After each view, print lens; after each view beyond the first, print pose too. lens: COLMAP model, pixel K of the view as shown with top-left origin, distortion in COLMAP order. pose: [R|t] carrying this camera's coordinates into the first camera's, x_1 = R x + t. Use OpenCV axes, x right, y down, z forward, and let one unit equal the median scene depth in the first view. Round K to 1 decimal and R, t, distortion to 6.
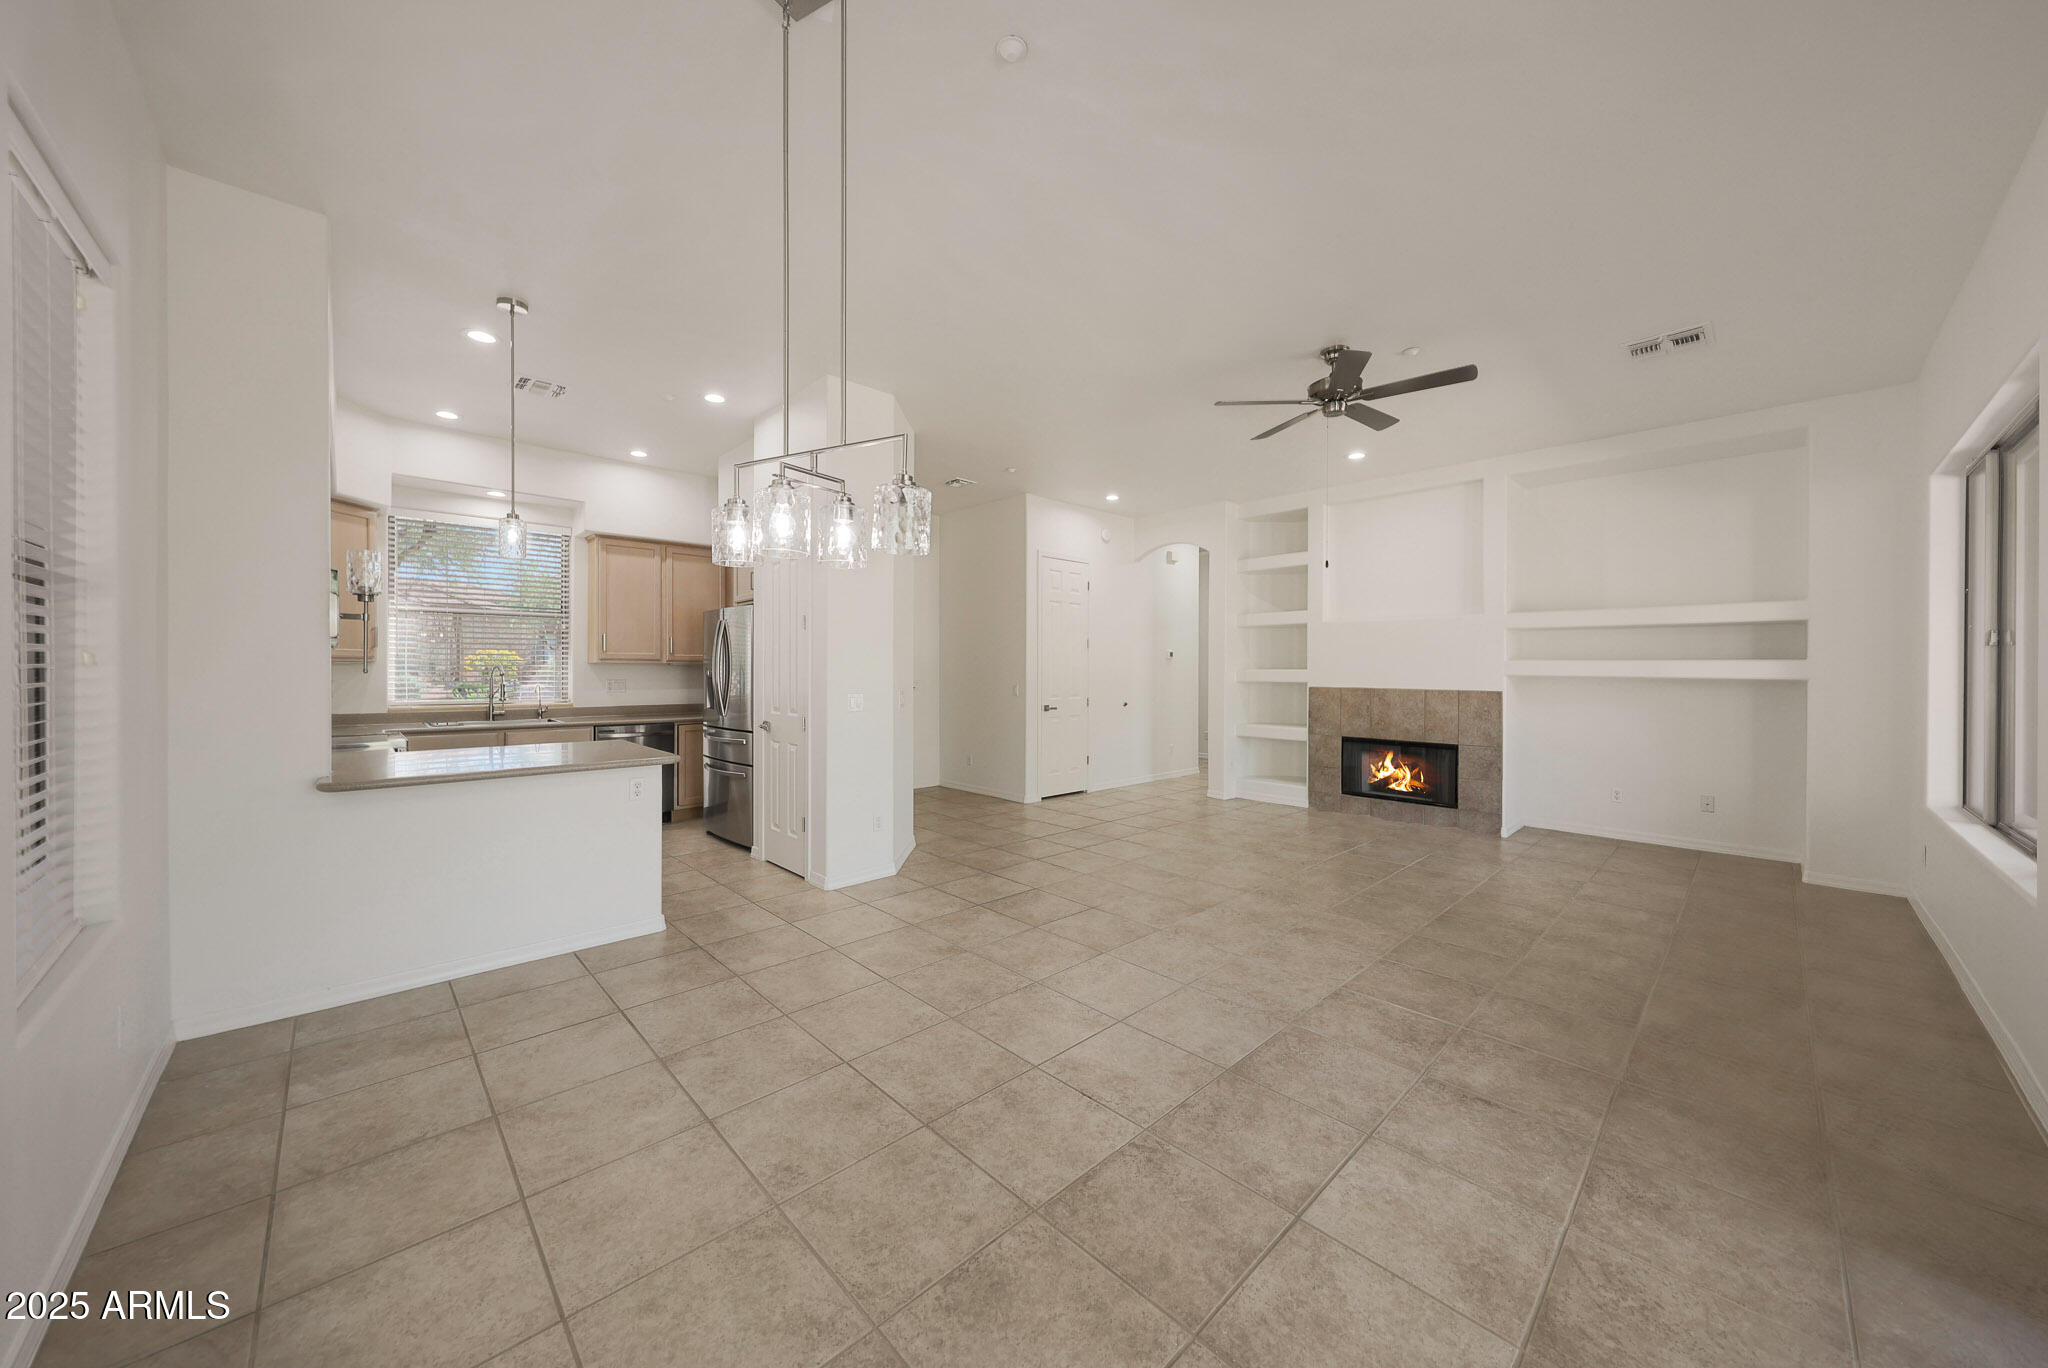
lens RADIAL K [[714.5, 0, 1026.1], [0, 714.5, 674.3], [0, 0, 1]] dist [0.005659, -0.000057]
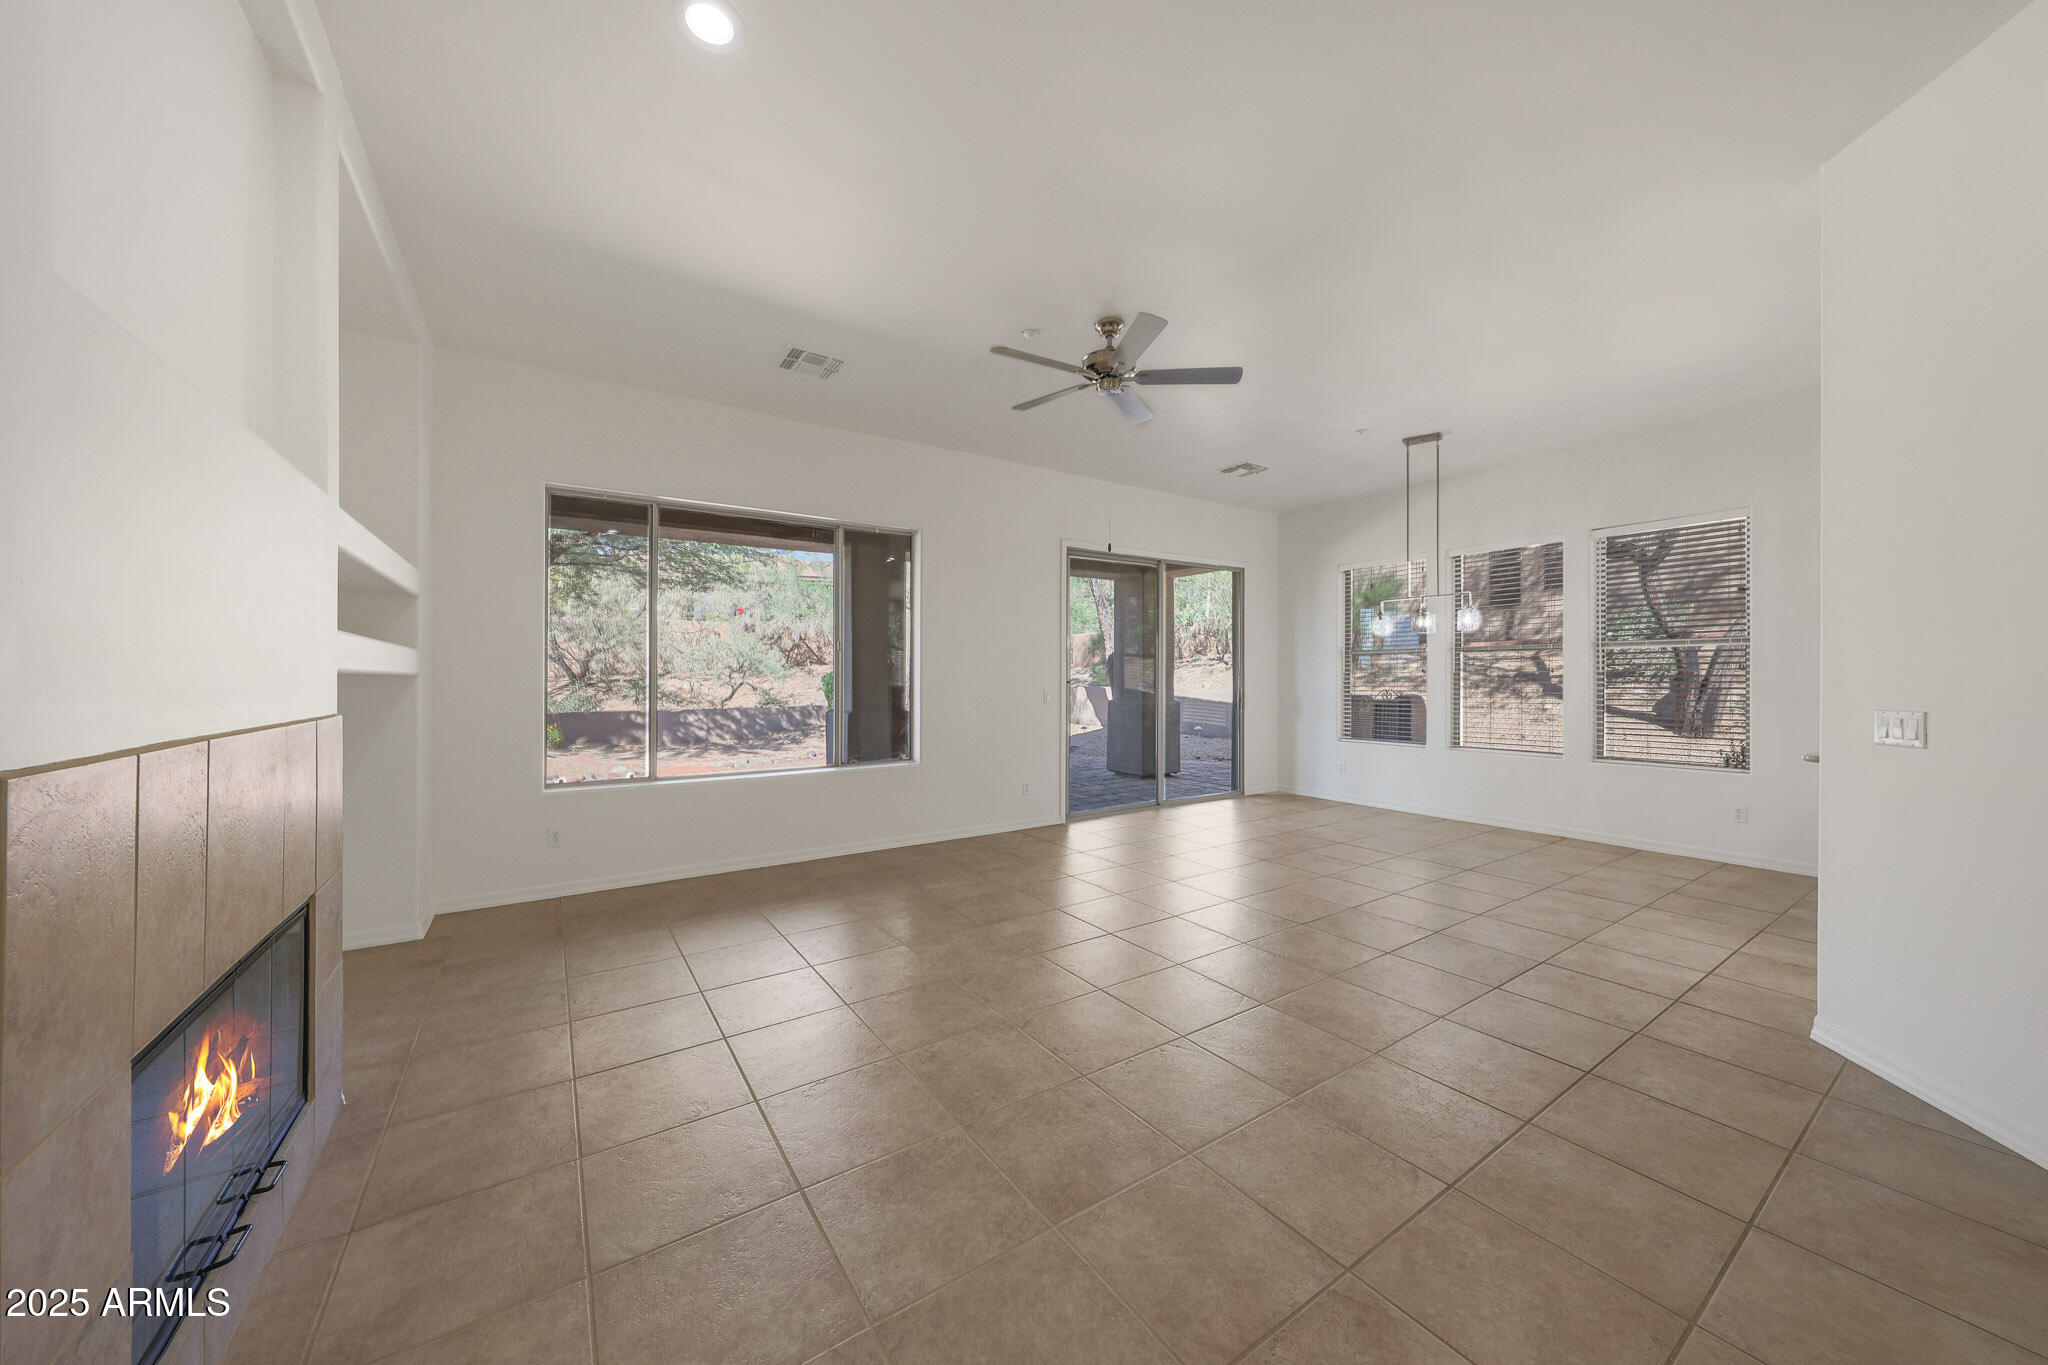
lens RADIAL K [[714.5, 0, 1026.1], [0, 714.5, 672.8], [0, 0, 1]] dist [0.005659, -0.000057]
pose [[-0.985413, -0.006642, 0.170048, 0.244803], [-0.006256, 0.999976, 0.002804, 0.000735], [-0.170063, 0.001699, -0.985432, 1.256856]]
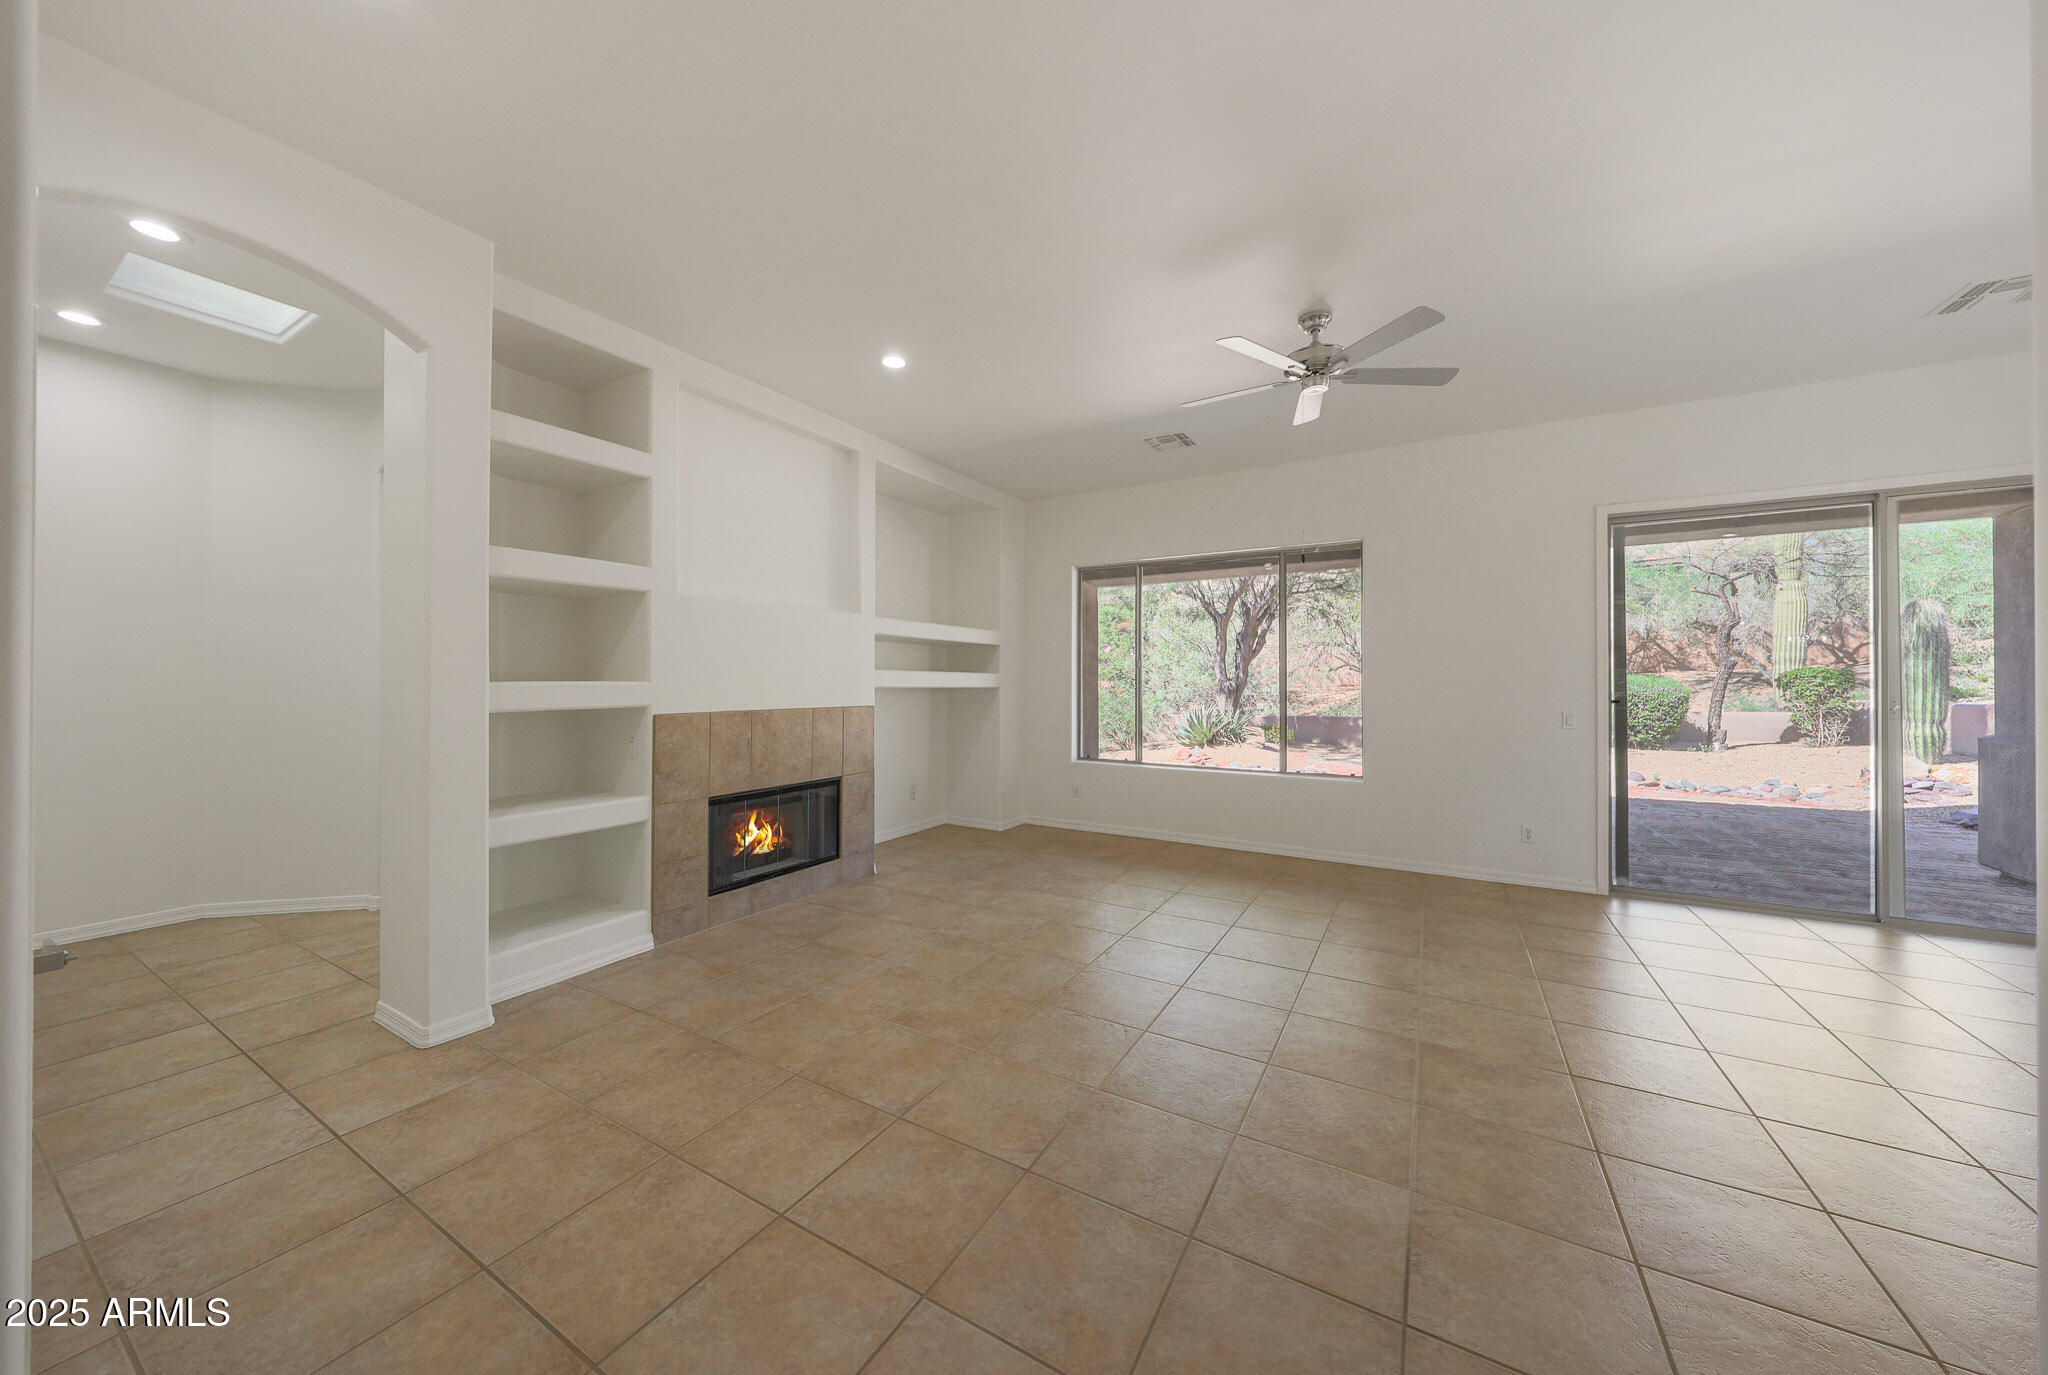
lens RADIAL K [[696.4, 0, 1014.0], [0, 696.4, 672.4], [0, 0, 1]] dist [0.006706, 0.000151]
pose [[-0.267220, 0.005394, 0.963621, -0.187575], [0.002506, 0.999985, -0.004903, -0.011653], [-0.963632, 0.001105, -0.267229, 1.022856]]
